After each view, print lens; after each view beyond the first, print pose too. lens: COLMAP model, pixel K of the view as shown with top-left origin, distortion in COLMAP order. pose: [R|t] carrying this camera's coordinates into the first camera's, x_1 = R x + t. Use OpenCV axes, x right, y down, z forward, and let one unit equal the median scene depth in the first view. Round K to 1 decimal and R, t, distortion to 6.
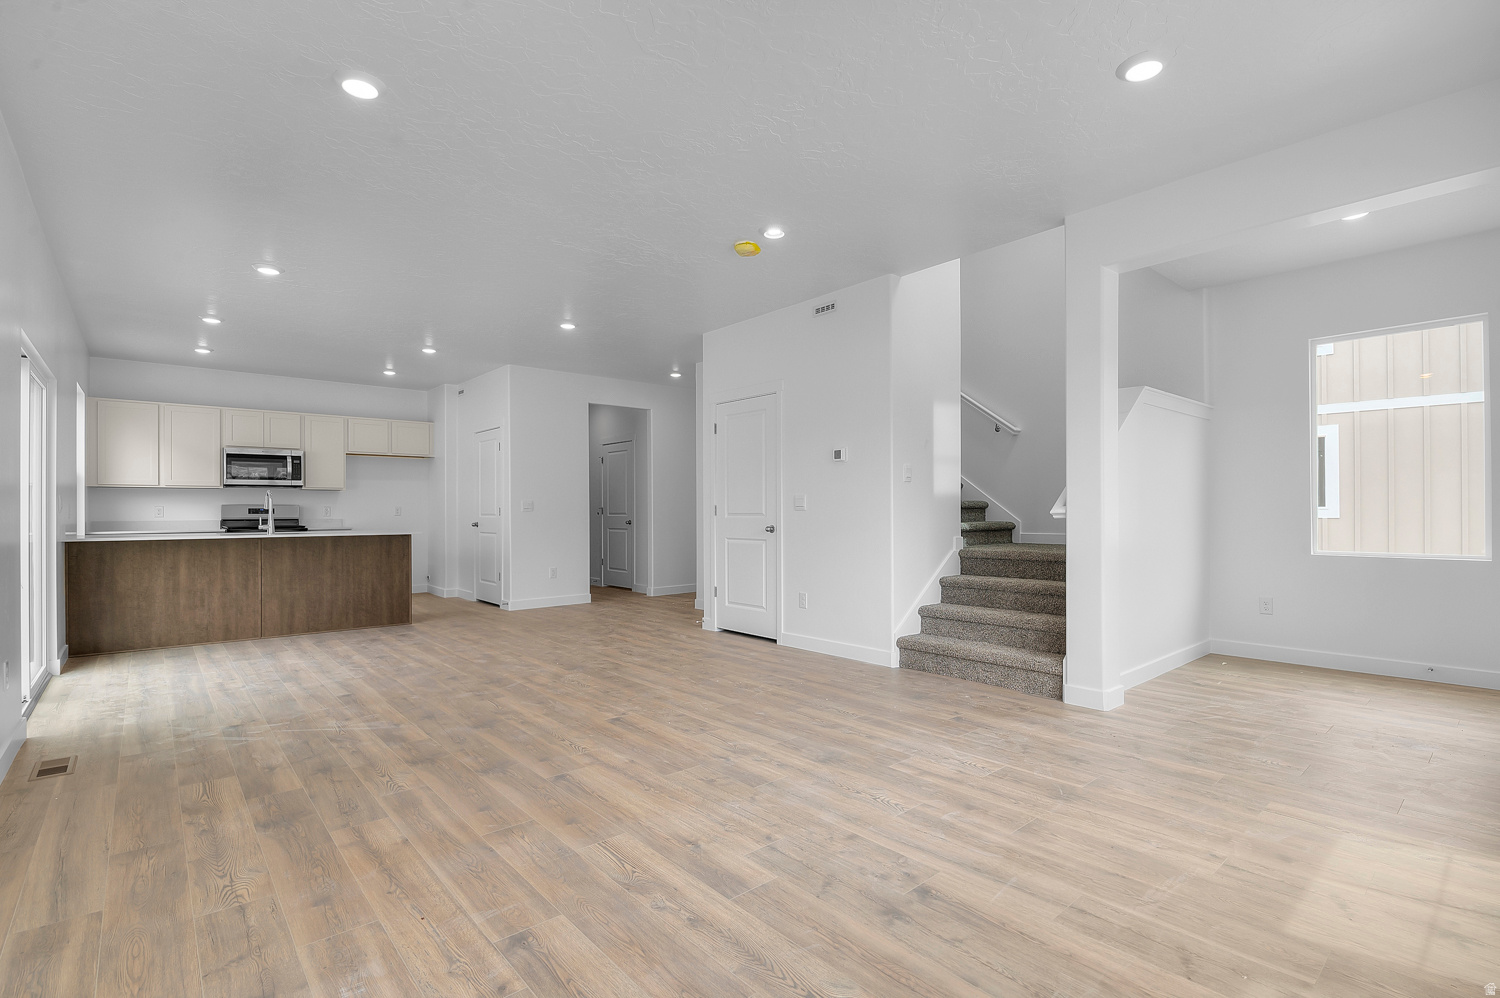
lens RADIAL K [[695.6, 0, 758.6], [0, 695.6, 502.7], [0, 0, 1]] dist [-0.002487, -0.001146]
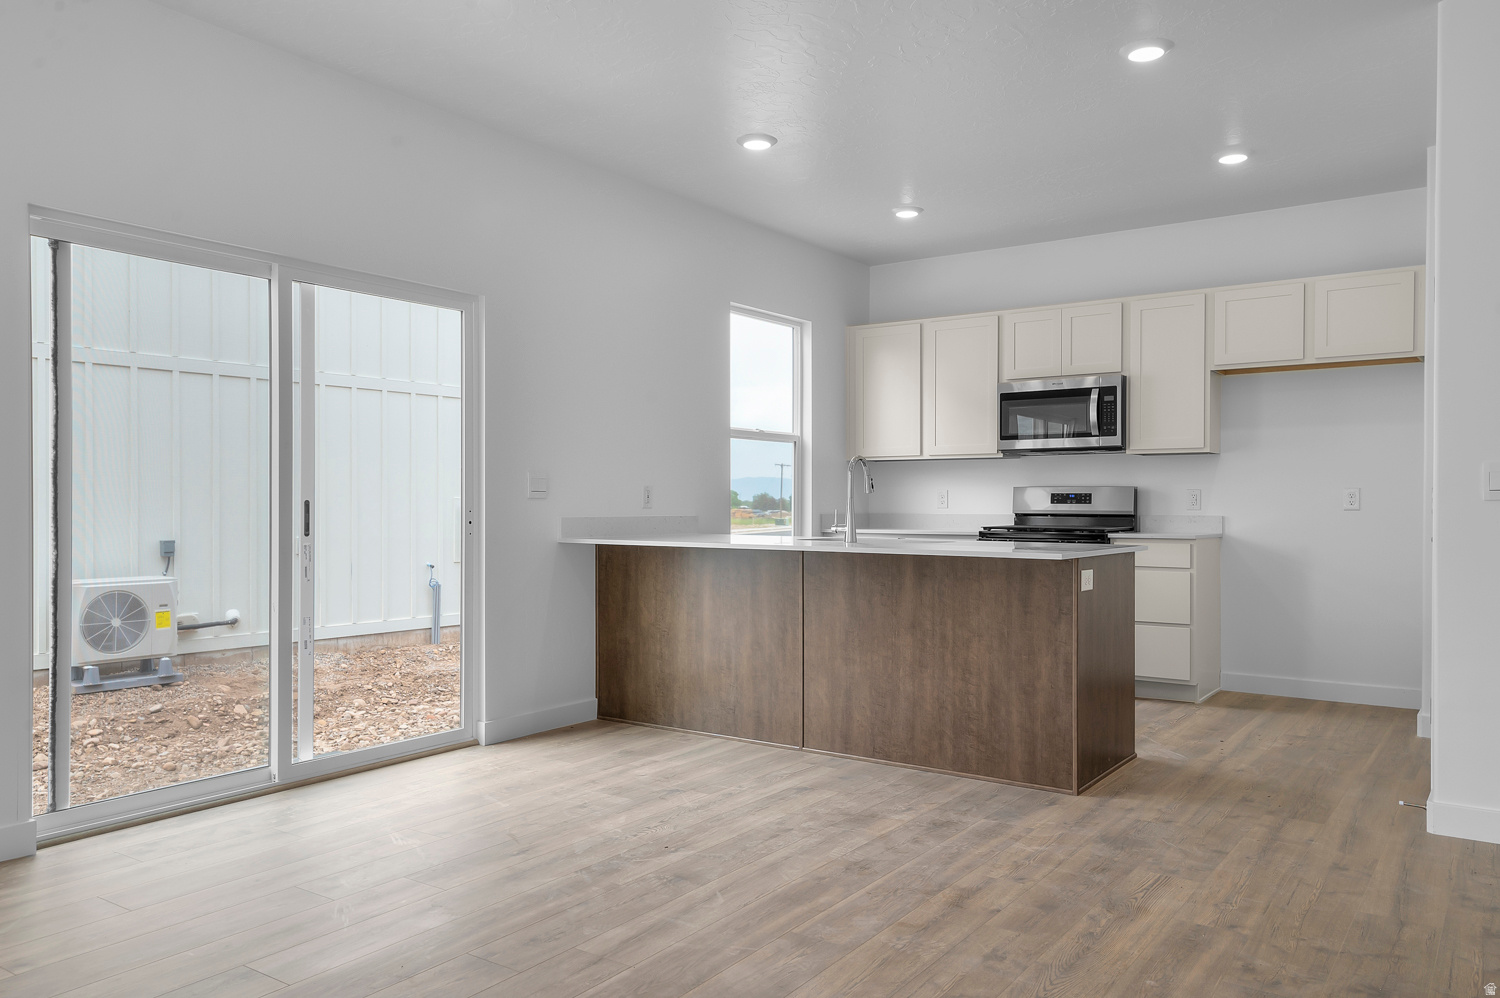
lens RADIAL K [[1101.7, 0, 751.4], [0, 1101.7, 512.0], [0, 0, 1]] dist [0.032268, -0.005149]
pose [[0.229287, 0.013945, -0.973259, 0.042319], [0.008102, 0.999835, 0.016234, 0.007121], [0.973325, -0.011607, 0.229137, 0.609450]]
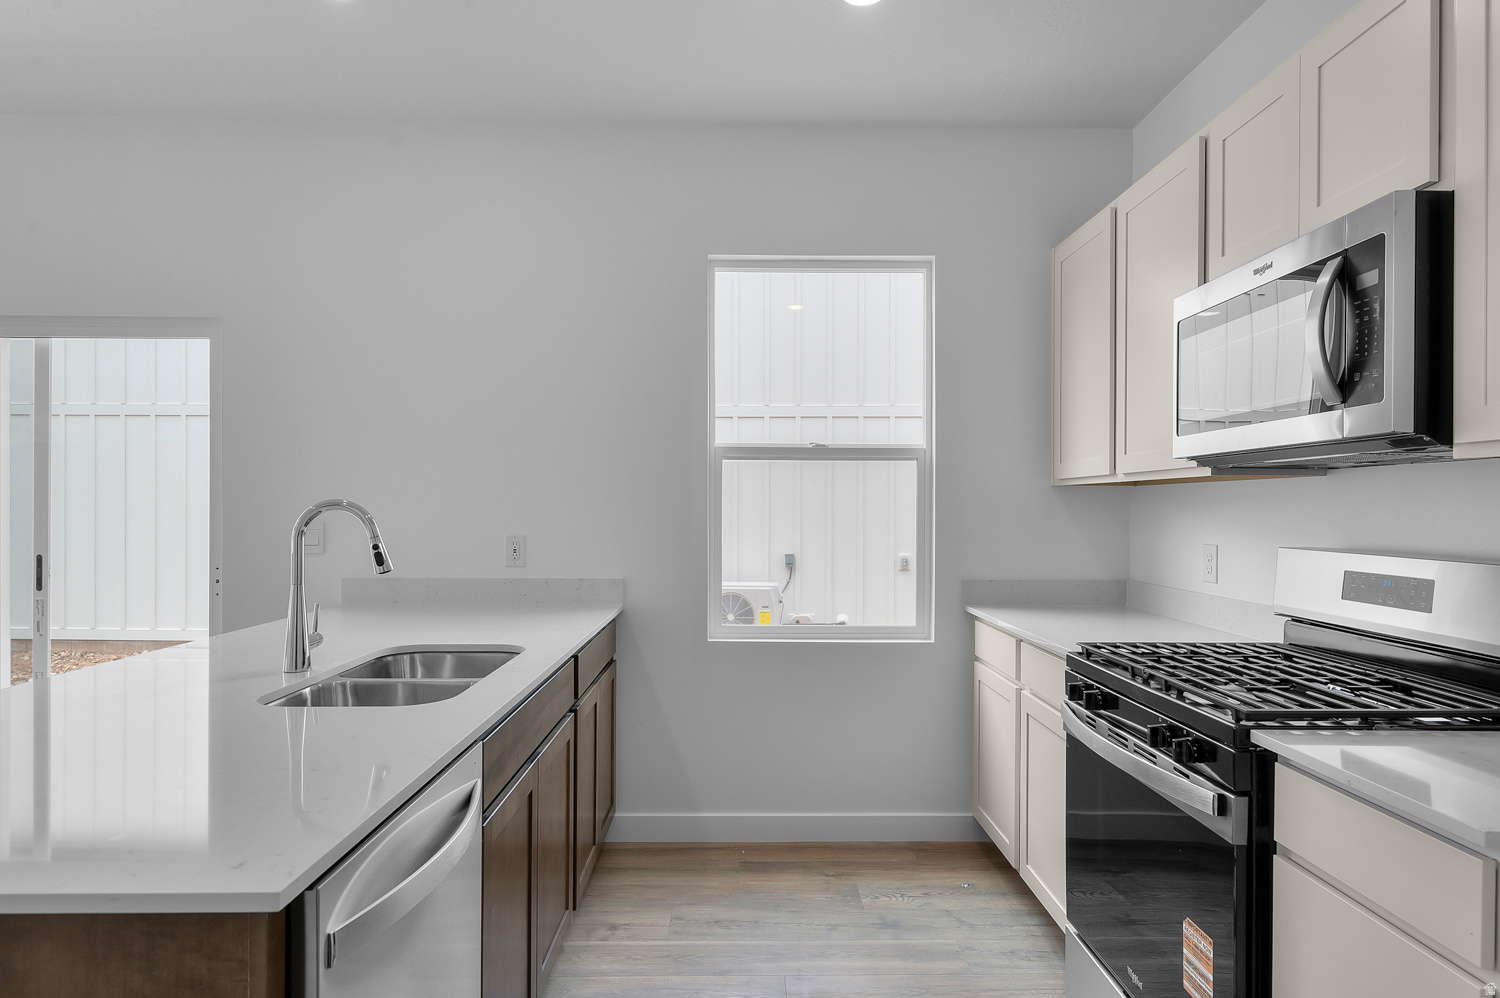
lens RADIAL K [[861.3, 0, 752.9], [0, 861.3, 506.0], [0, 0, 1]] dist [0.000329, -0.000181]
pose [[-0.650051, 0.001484, -0.759889, -0.463347], [0.007723, 0.999959, -0.004654, -0.010892], [0.759851, -0.008894, -0.650036, 1.081355]]
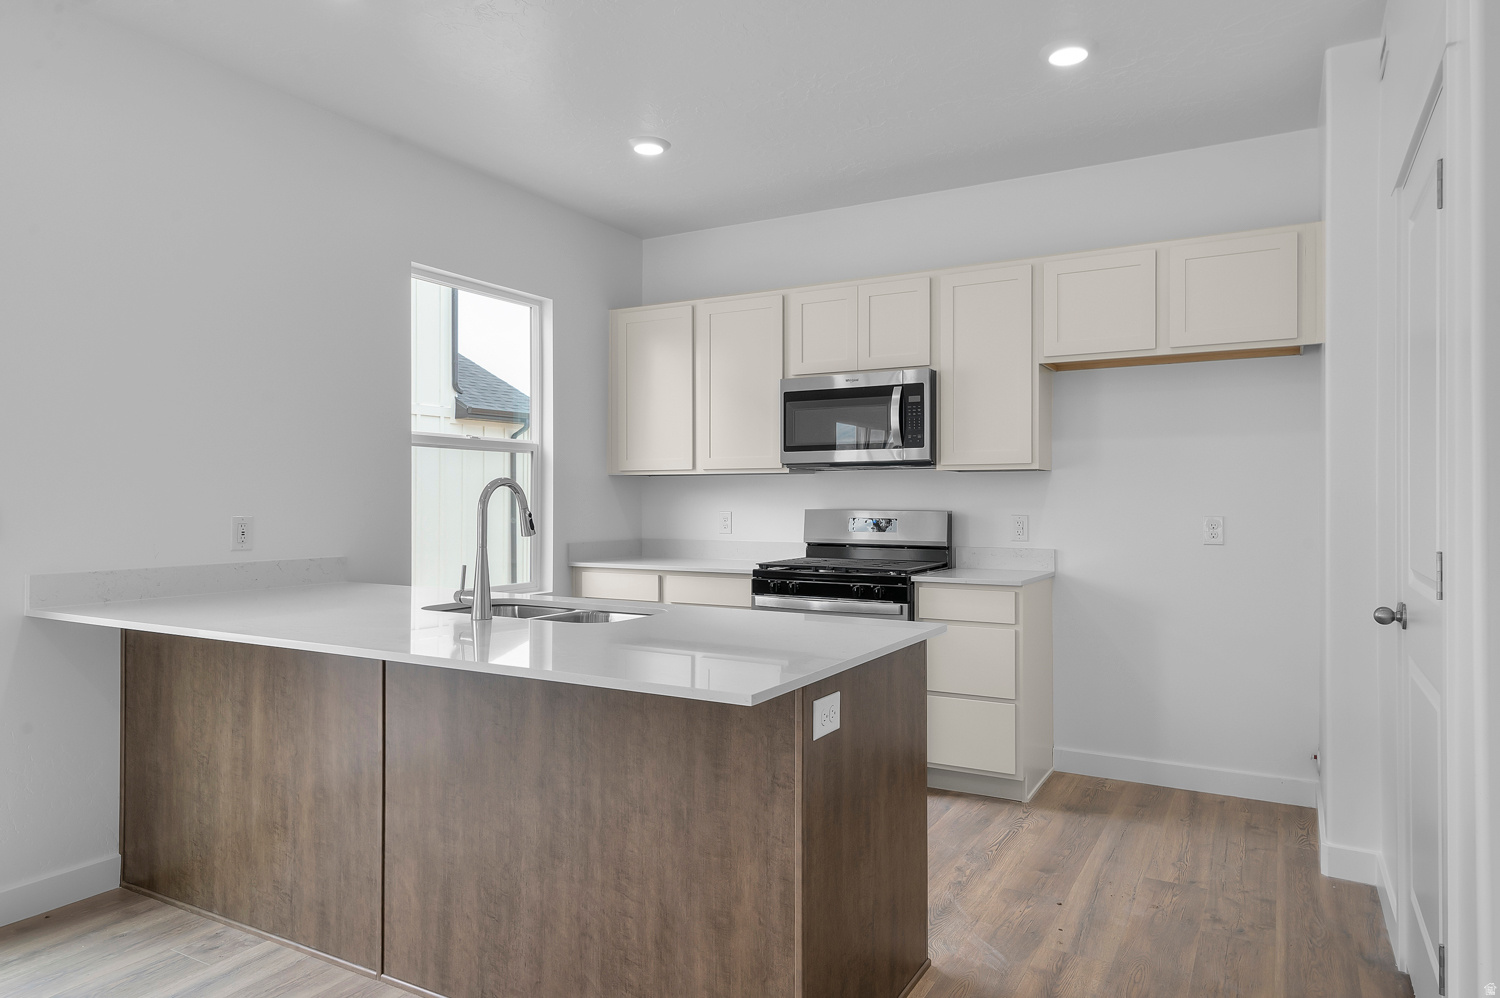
lens RADIAL K [[932.1, 0, 759.7], [0, 932.1, 495.0], [0, 0, 1]] dist [0.014641, -0.005258]
pose [[0.328516, 0.002089, -0.944496, -0.220972], [0.007728, 0.999958, 0.004900, -0.009718], [0.944467, -0.008909, 0.328486, 0.797519]]
